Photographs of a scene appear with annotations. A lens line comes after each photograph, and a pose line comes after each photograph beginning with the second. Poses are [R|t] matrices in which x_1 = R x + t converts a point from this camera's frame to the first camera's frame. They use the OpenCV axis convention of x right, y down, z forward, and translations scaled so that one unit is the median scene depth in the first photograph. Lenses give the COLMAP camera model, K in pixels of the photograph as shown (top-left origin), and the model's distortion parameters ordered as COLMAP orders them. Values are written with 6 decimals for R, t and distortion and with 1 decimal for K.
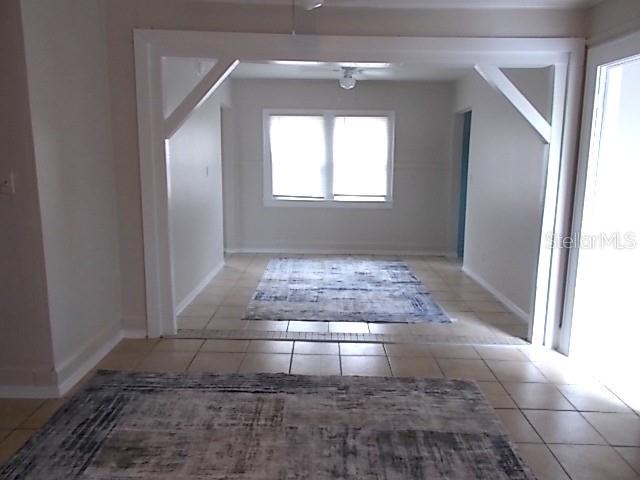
lens RADIAL K [[497.1, 0, 324.0], [0, 497.1, 240.1], [0, 0, 1]] dist [0.024324, 0.015429]
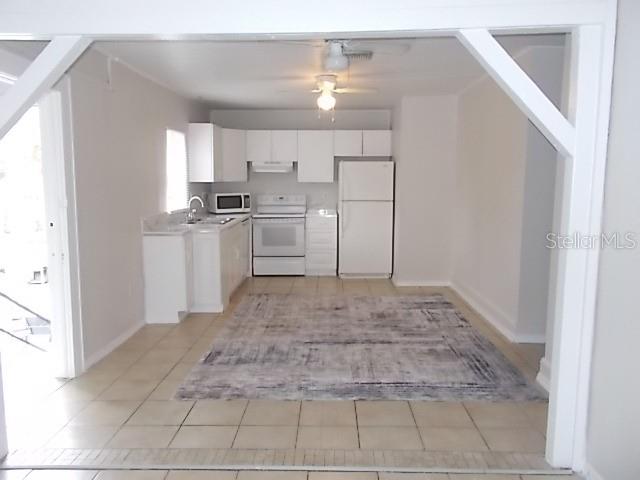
lens RADIAL K [[497.1, 0, 320.5], [0, 497.1, 236.8], [0, 0, 1]] dist [0.024324, 0.015429]
pose [[-0.999612, -0.018329, 0.020960, -0.019180], [-0.011620, 0.958707, 0.284158, -0.351050], [-0.025303, 0.283805, -0.958548, 2.034563]]
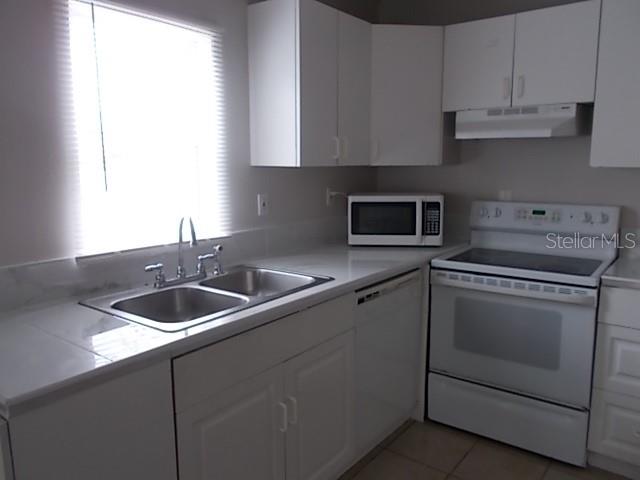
lens RADIAL K [[497.1, 0, 317.9], [0, 497.1, 236.8], [0, 0, 1]] dist [0.024324, 0.015429]
pose [[-0.798024, -0.103525, 0.593666, 0.011897], [0.084188, 0.956321, 0.279934, -0.057640], [-0.596716, 0.273374, -0.754451, 0.457487]]
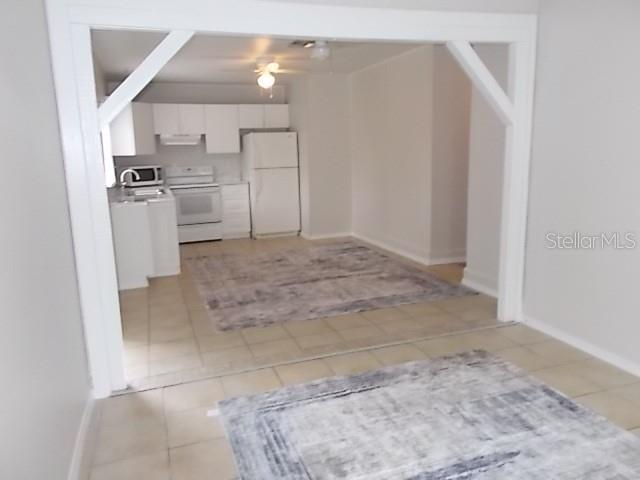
lens RADIAL K [[497.1, 0, 317.1], [0, 497.1, 237.0], [0, 0, 1]] dist [0.024324, 0.015429]
pose [[-0.945151, 0.070469, -0.318942, 0.479520], [-0.040273, 0.943858, 0.327887, -0.378733], [0.324142, 0.322747, -0.889250, 2.273888]]
